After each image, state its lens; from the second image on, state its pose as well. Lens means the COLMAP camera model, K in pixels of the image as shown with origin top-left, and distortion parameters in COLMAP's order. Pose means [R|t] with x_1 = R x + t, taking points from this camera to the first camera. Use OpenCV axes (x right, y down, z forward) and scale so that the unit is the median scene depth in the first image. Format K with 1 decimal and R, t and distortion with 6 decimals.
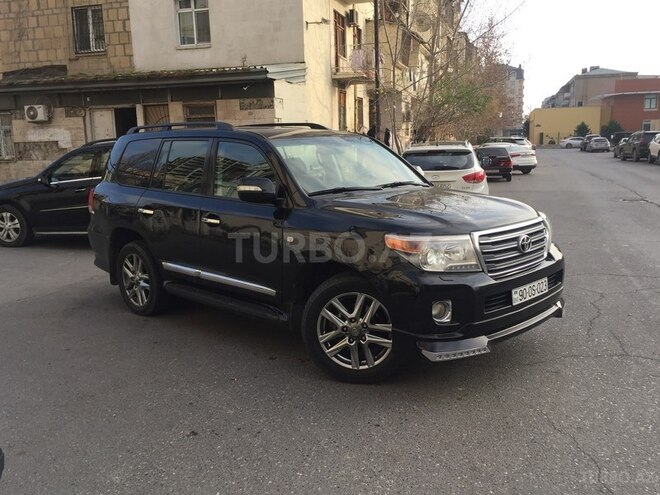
lens RADIAL K [[612.1, 0, 331.6], [0, 612.1, 244.3], [0, 0, 1]] dist [0.064729, -0.093770]
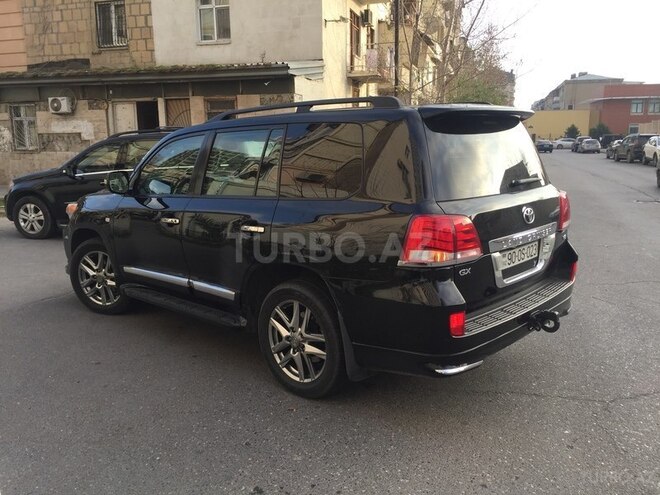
lens RADIAL K [[567.3, 0, 330.0], [0, 567.3, 247.5], [0, 0, 1]] dist [0.064949, -0.094903]
pose [[0.999834, 0.018162, -0.001142, -0.026110], [-0.018131, 0.999573, 0.022903, -0.006674], [0.001558, -0.022878, 0.999737, 0.048809]]
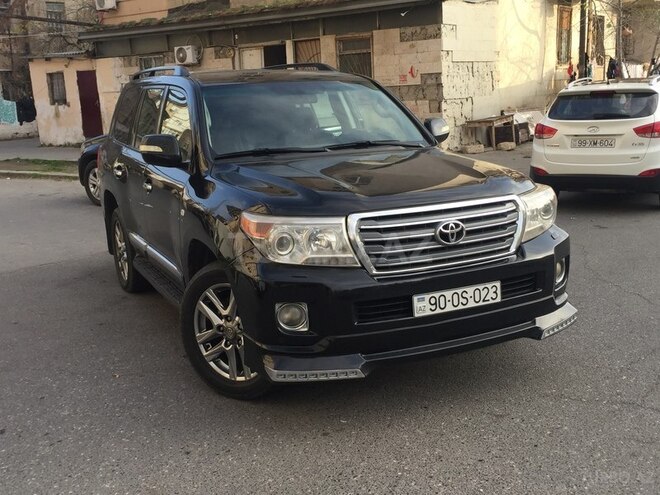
lens RADIAL K [[764.4, 0, 330.0], [0, 764.4, 247.5], [0, 0, 1]] dist [0.049895, 0.013261]
pose [[0.935856, 0.054691, -0.348112, 0.114924], [-0.037119, 0.997687, 0.056954, -0.006664], [0.350421, -0.040380, 0.935721, 0.028779]]
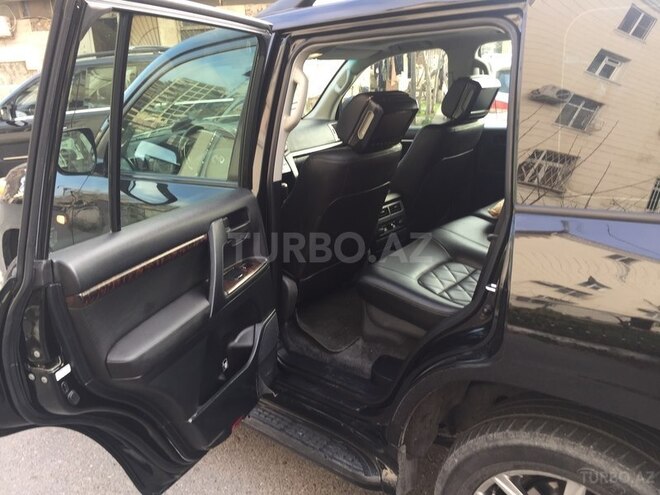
lens RADIAL K [[567.3, 0, 330.0], [0, 567.3, 247.5], [0, 0, 1]] dist [0.064949, -0.094903]
pose [[0.998680, -0.023837, 0.045498, -0.071954], [0.016859, 0.988839, 0.148028, -0.025253], [-0.048519, -0.147066, 0.987936, 0.175750]]
